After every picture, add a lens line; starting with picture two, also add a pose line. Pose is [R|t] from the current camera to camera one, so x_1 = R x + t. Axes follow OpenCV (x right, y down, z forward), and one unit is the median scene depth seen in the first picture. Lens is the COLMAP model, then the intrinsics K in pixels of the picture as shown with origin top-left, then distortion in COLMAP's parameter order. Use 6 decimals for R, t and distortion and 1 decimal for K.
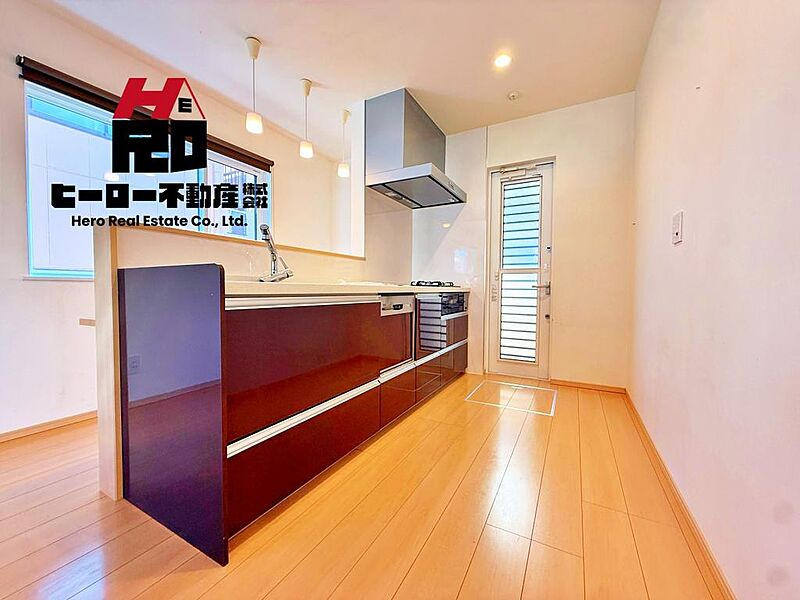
lens RADIAL K [[319.5, 0, 397.8], [0, 319.5, 298.4], [0, 0, 1]] dist [-0.001538, -0.000041]
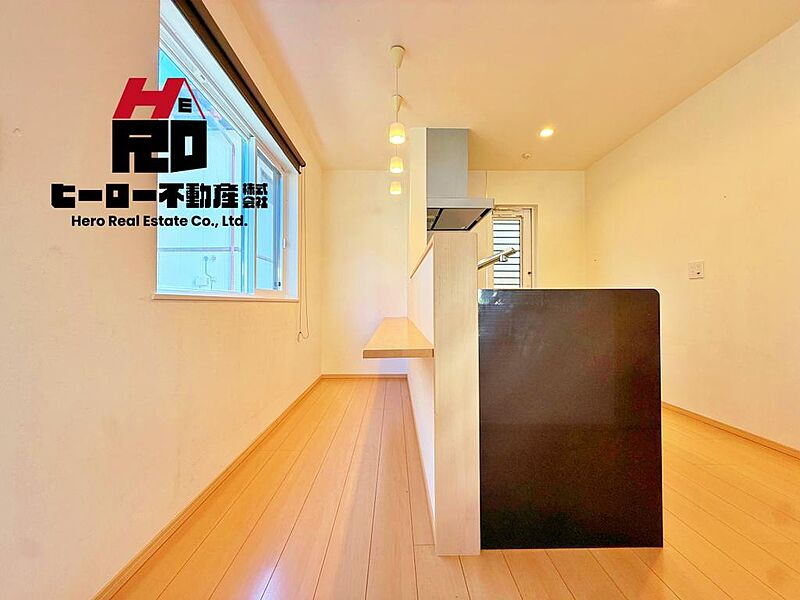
lens RADIAL K [[319.5, 0, 397.8], [0, 319.5, 298.4], [0, 0, 1]] dist [-0.001538, -0.000041]
pose [[0.871103, 0.000338, 0.491101, -0.665199], [0.021262, 0.999036, -0.038402, -0.015882], [-0.490640, 0.043894, 0.870256, 0.140428]]
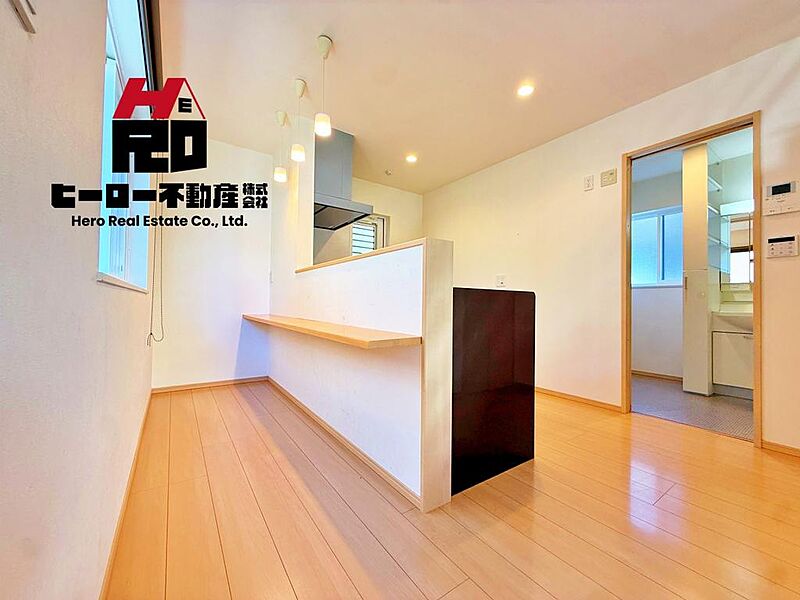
lens RADIAL K [[319.5, 0, 397.8], [0, 319.5, 298.4], [0, 0, 1]] dist [-0.001538, -0.000041]
pose [[0.443192, 0.015195, 0.896298, -0.857735], [0.015020, 0.999590, -0.024373, -0.012516], [-0.896301, 0.024265, 0.442782, 0.291945]]
